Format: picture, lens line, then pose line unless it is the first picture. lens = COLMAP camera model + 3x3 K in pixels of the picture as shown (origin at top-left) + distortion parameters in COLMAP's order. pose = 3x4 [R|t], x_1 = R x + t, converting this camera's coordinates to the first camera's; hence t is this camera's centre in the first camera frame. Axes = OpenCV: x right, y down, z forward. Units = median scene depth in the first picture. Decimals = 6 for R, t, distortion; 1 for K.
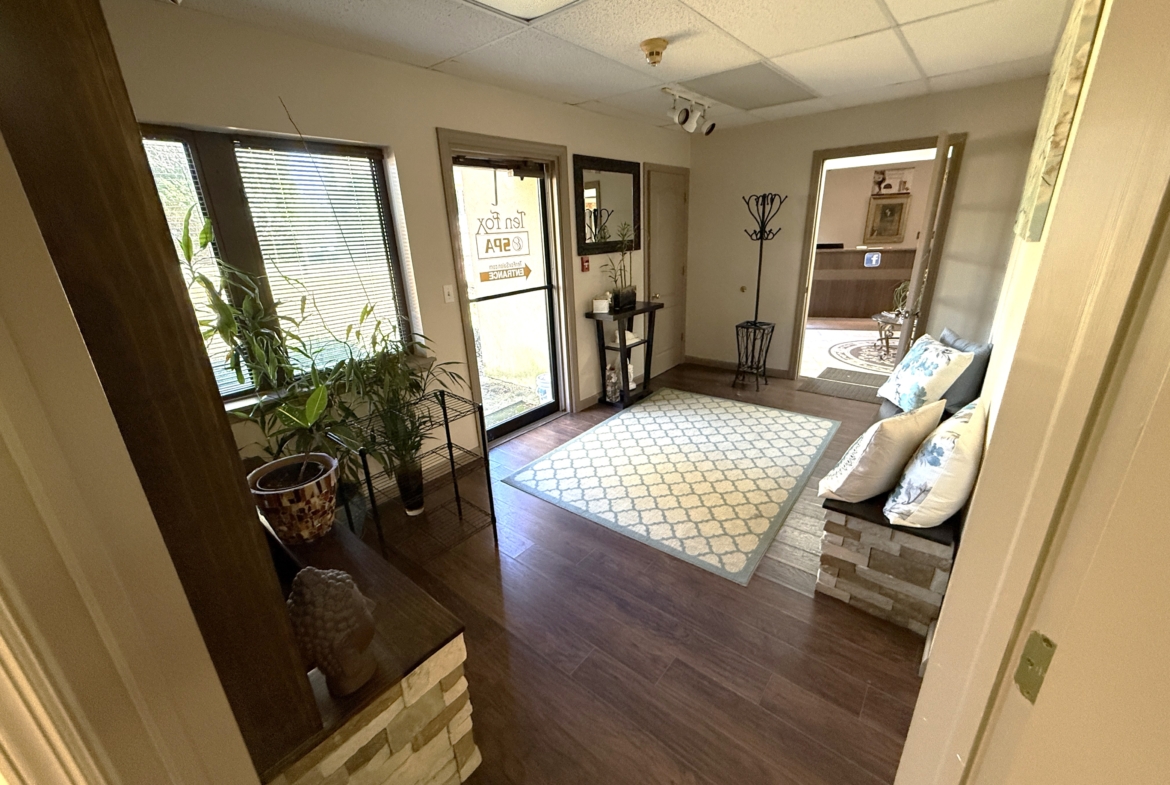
lens RADIAL K [[464.3, 0, 587.2], [0, 464.3, 397.9], [0, 0, 1]] dist [-0.006191, 0.000855]
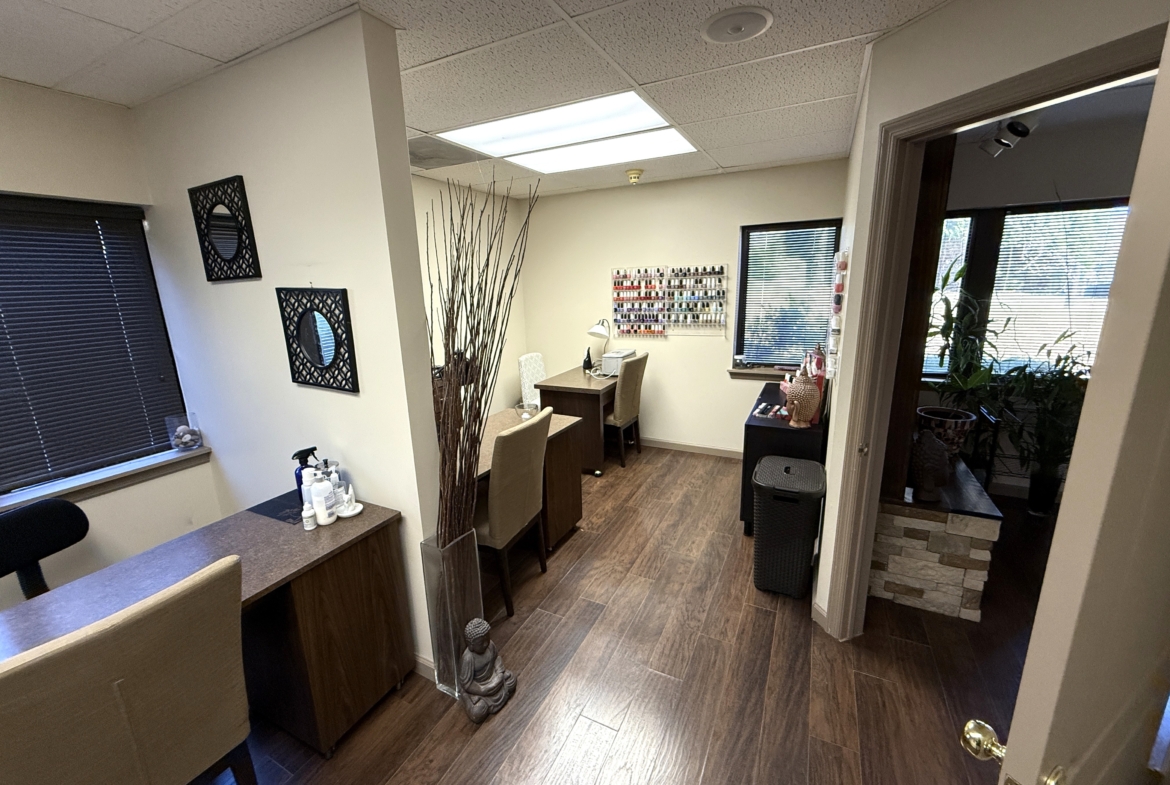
lens RADIAL K [[464.3, 0, 580.5], [0, 464.3, 393.0], [0, 0, 1]] dist [-0.006191, 0.000855]
pose [[0.220238, 0.255935, -0.941272, 0.466231], [-0.301764, 0.935505, 0.183761, 0.128272], [0.927596, 0.243571, 0.283266, -0.533812]]
